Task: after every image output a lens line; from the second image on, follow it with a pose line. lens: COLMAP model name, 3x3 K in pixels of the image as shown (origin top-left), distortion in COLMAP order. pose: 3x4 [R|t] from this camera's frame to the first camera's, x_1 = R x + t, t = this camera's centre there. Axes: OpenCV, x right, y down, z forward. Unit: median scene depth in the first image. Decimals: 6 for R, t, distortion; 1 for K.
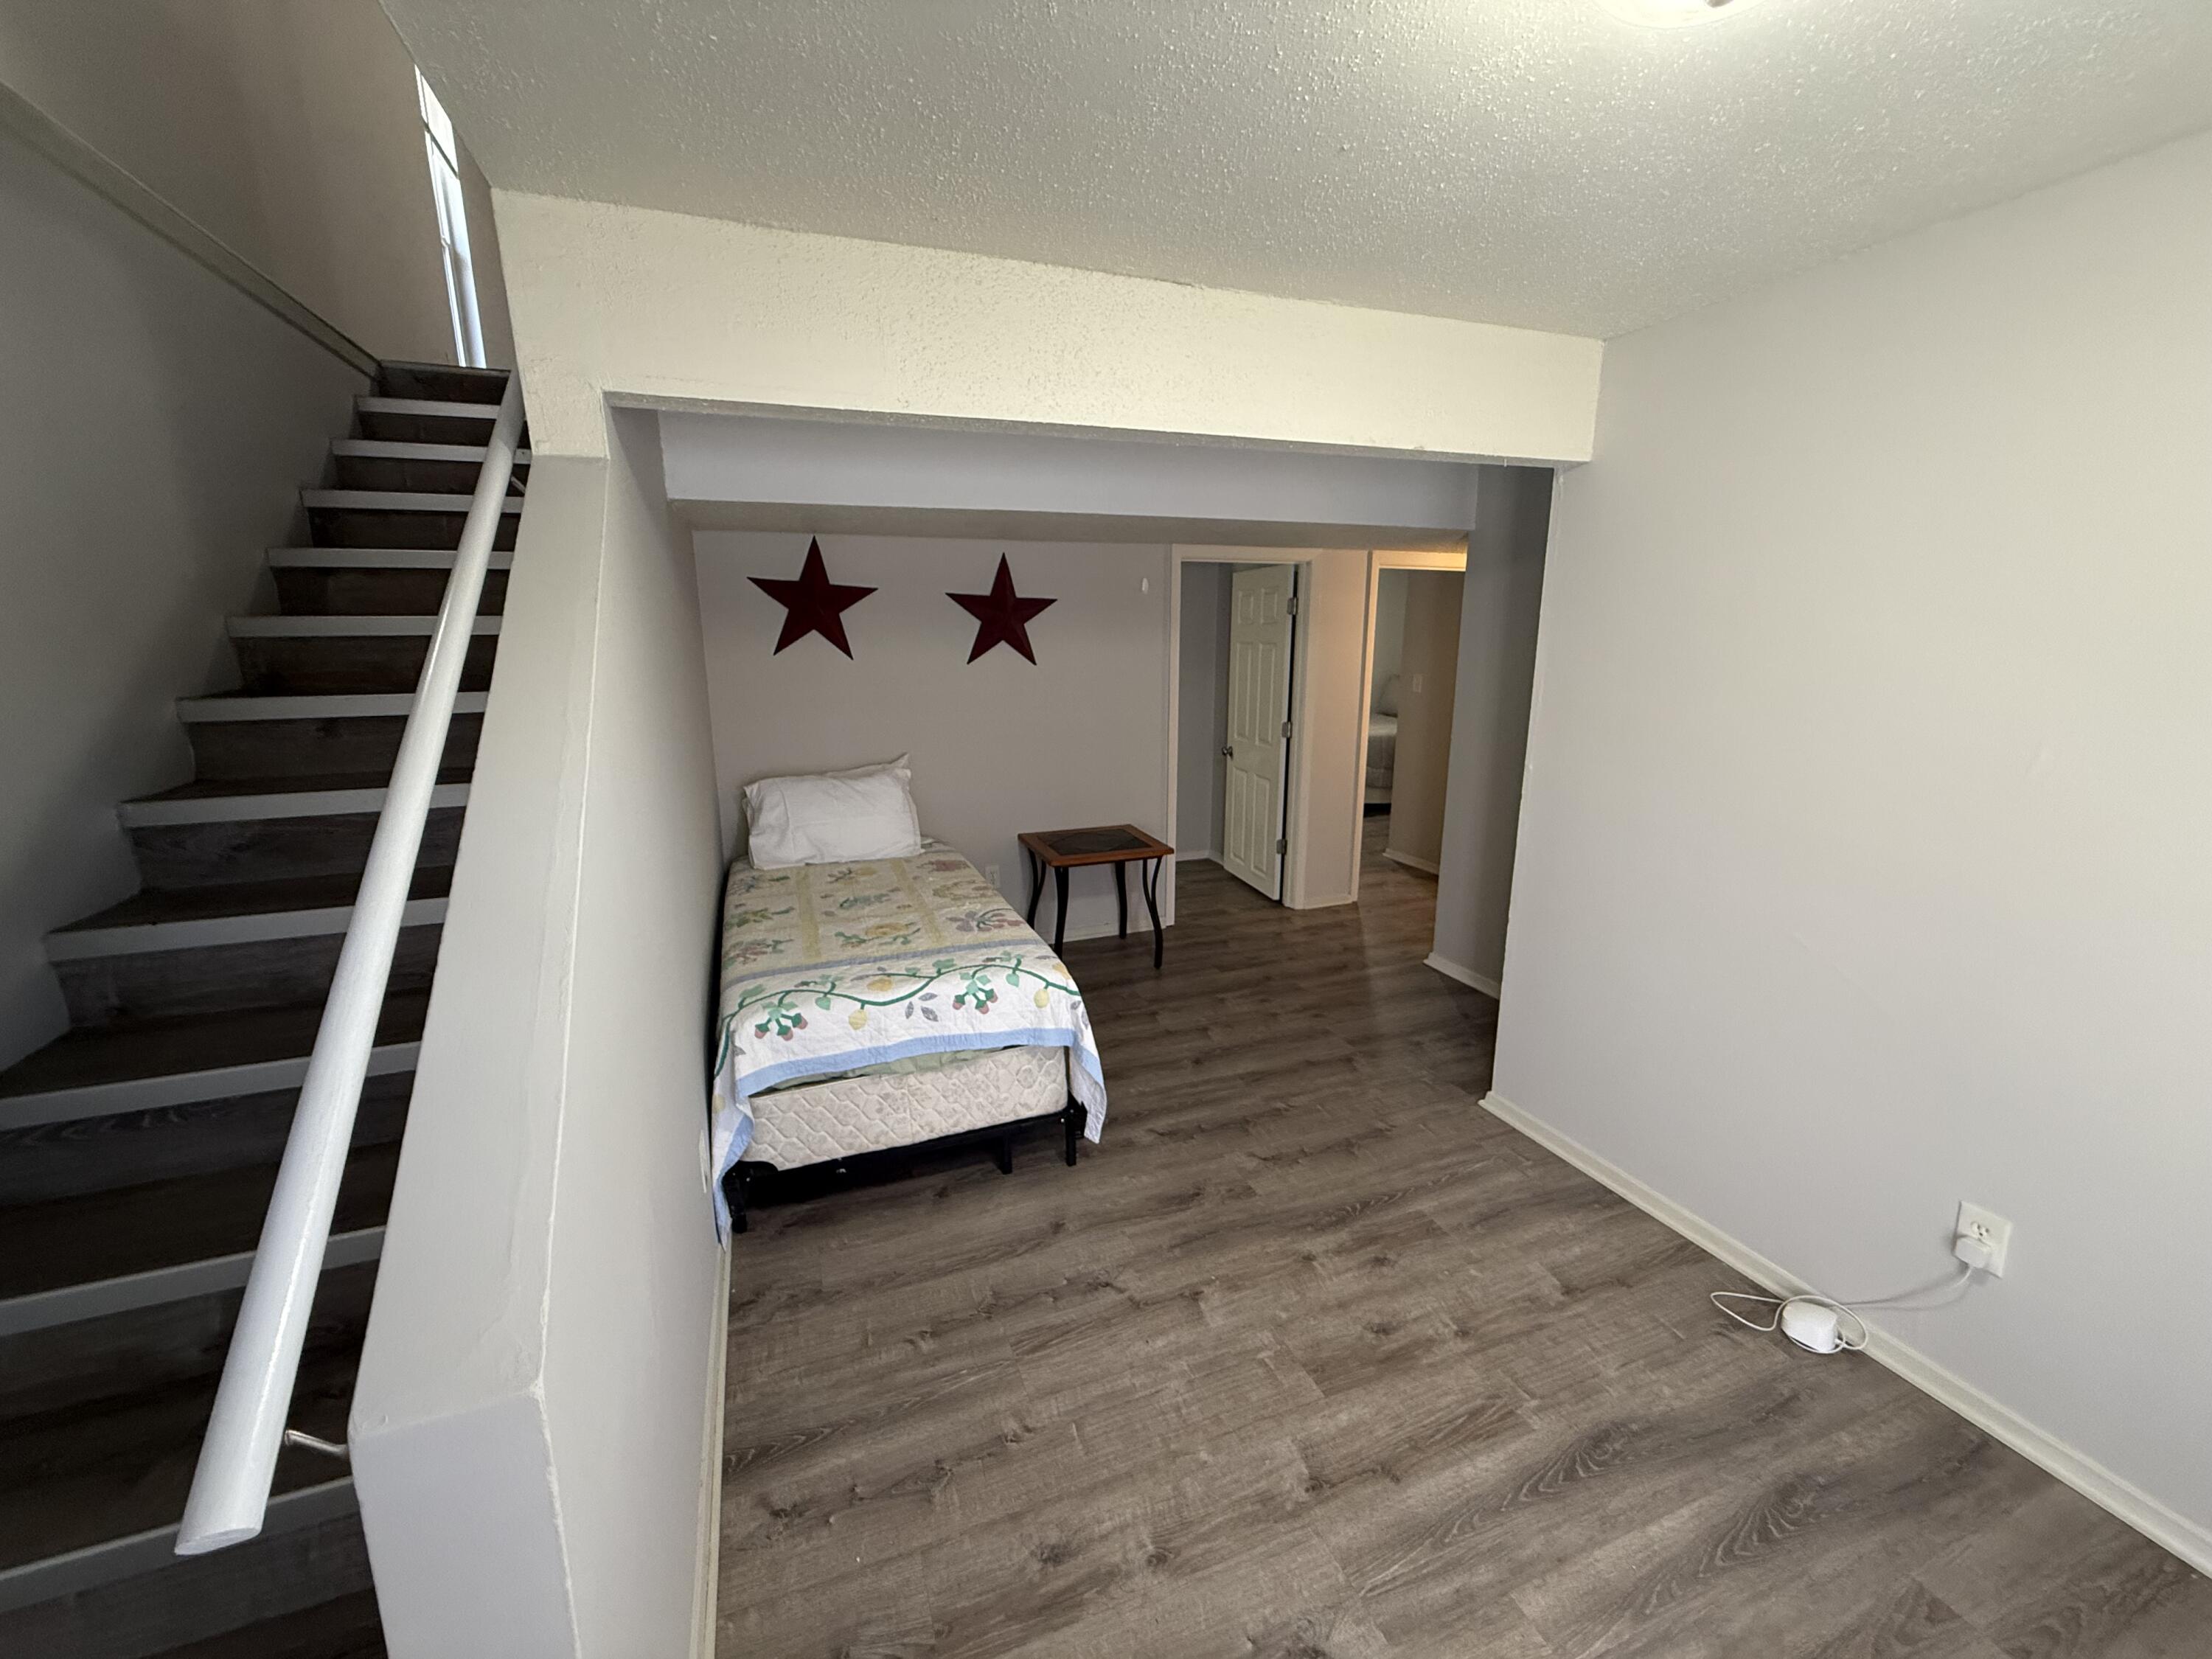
lens RADIAL K [[879.7, 0, 1097.5], [0, 879.7, 829.7], [0, 0, 1]] dist [-0.001458, 0.000683]
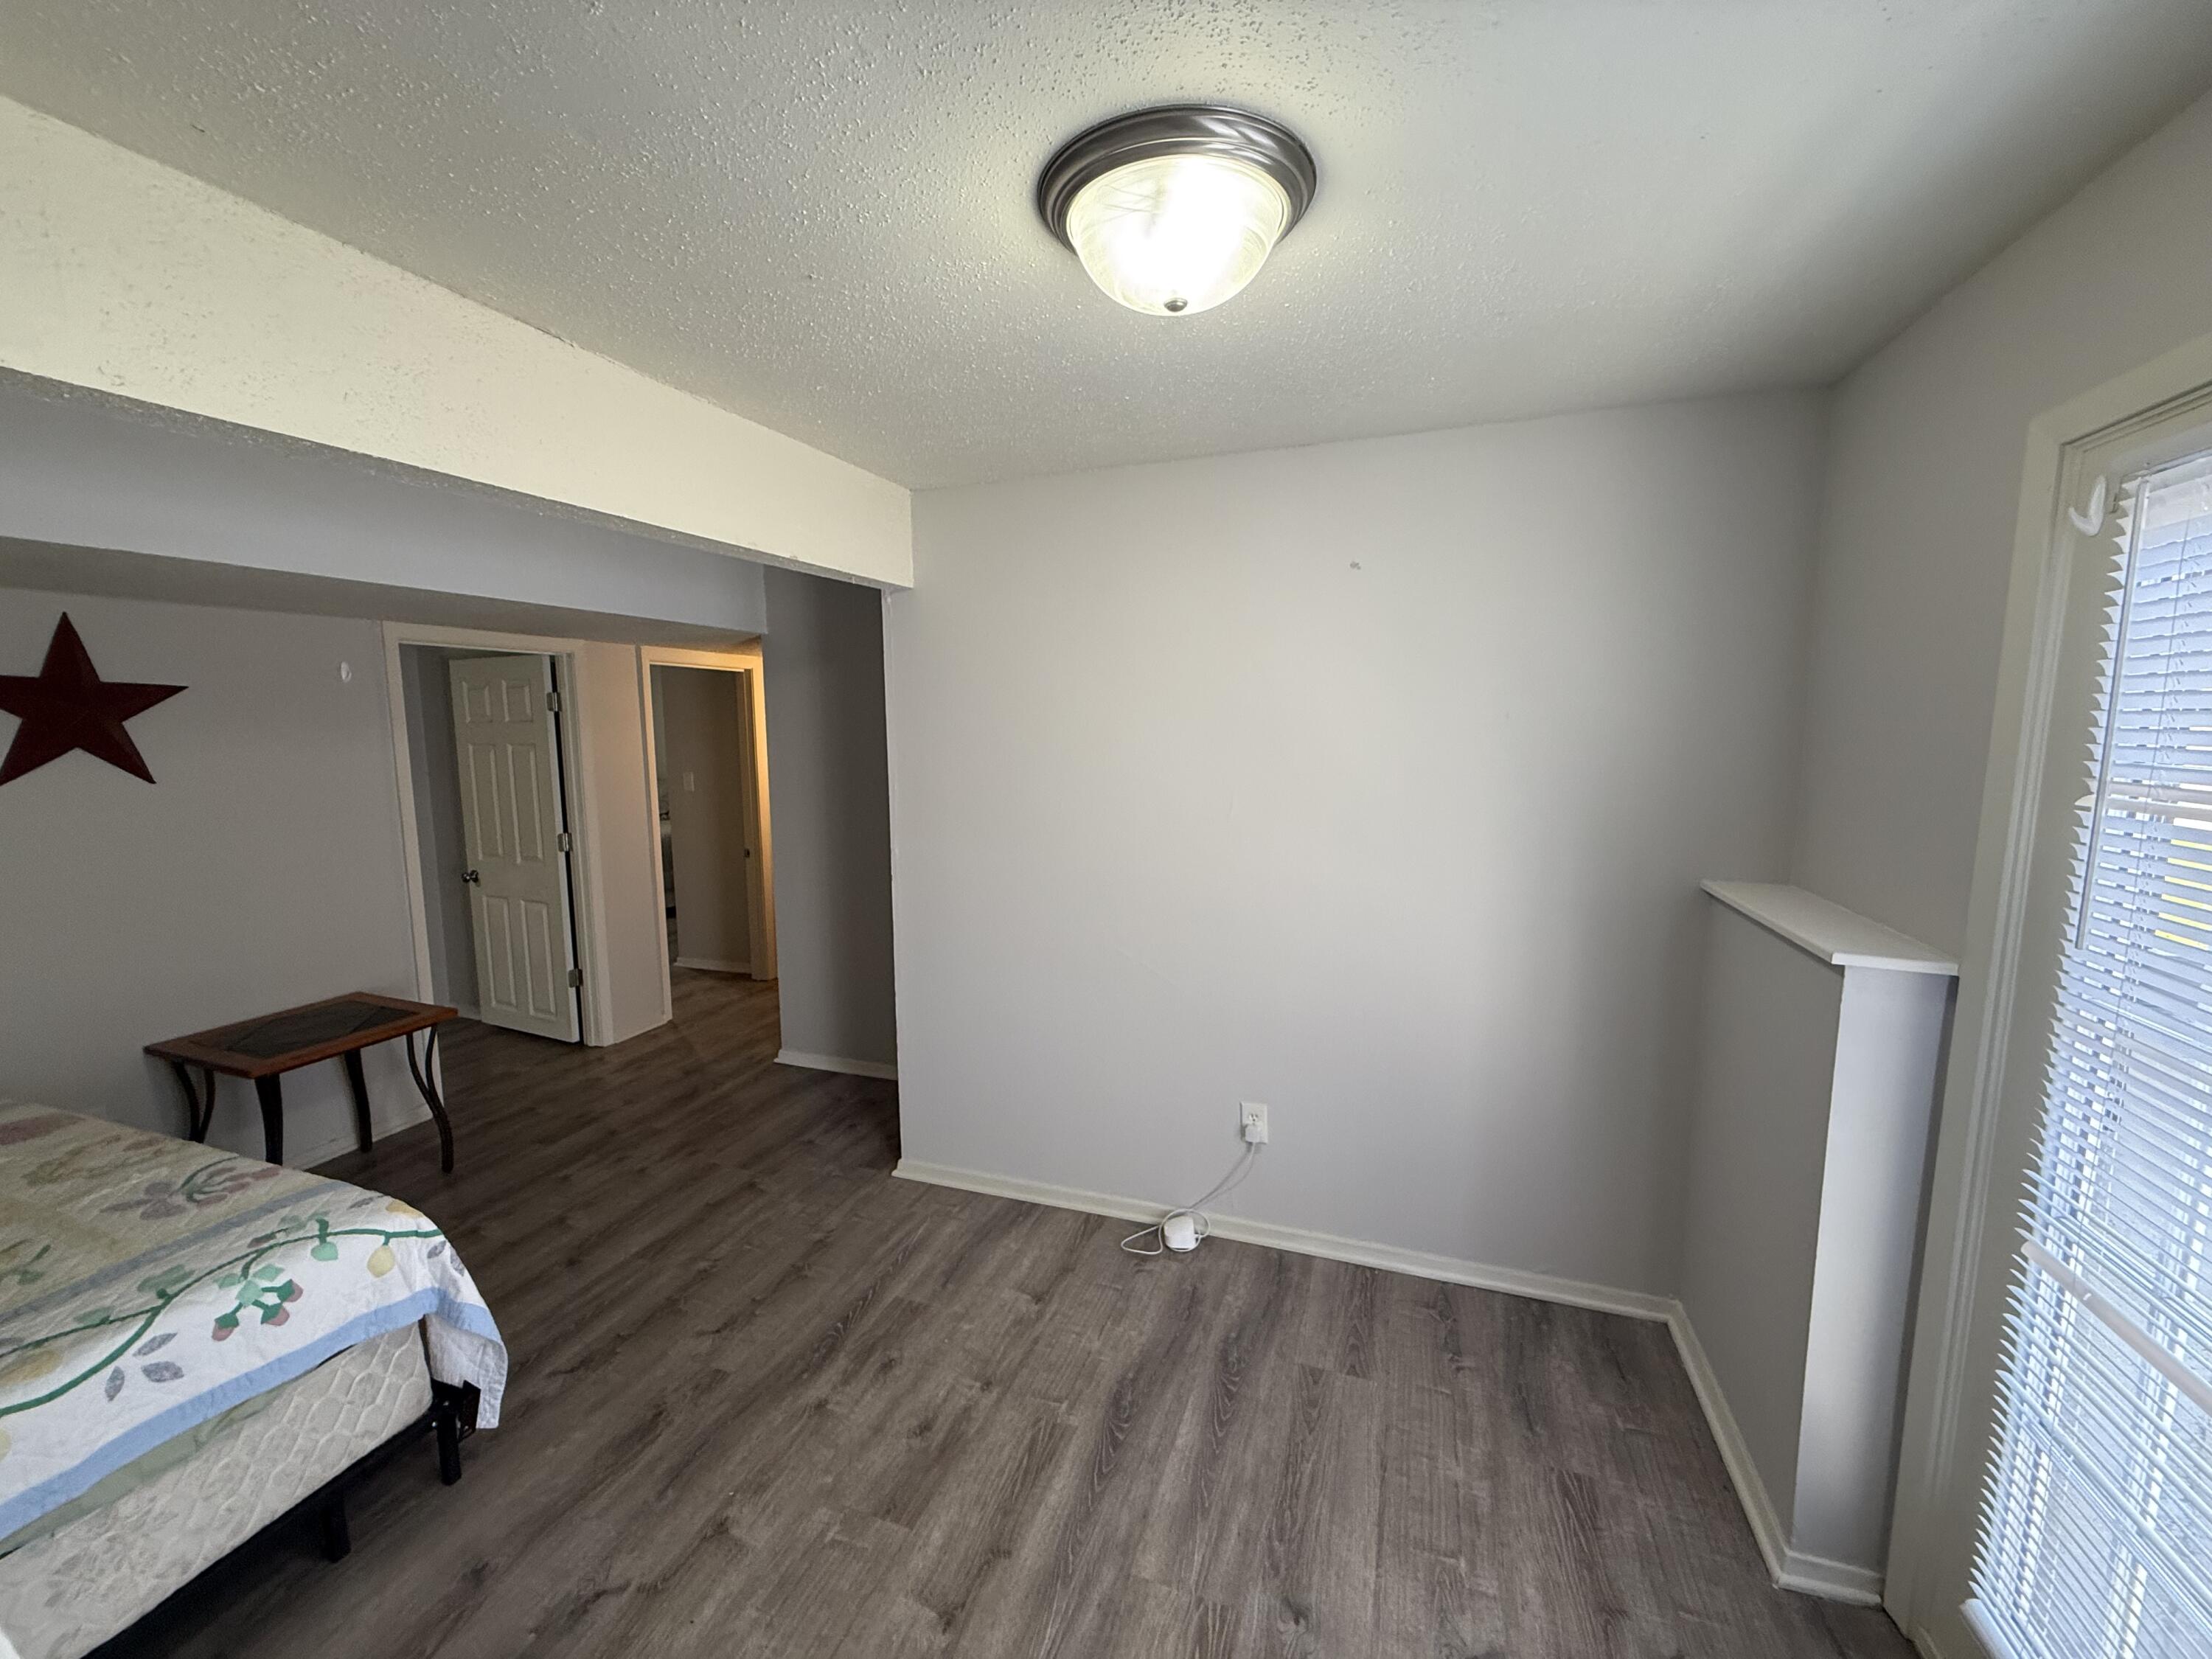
lens RADIAL K [[879.7, 0, 1101.5], [0, 879.7, 831.5], [0, 0, 1]] dist [-0.001458, 0.000683]
pose [[0.652573, -0.093385, 0.751950, -0.183548], [0.170505, 0.985023, -0.025641, -0.025204], [-0.738293, 0.144944, 0.658722, 0.087103]]
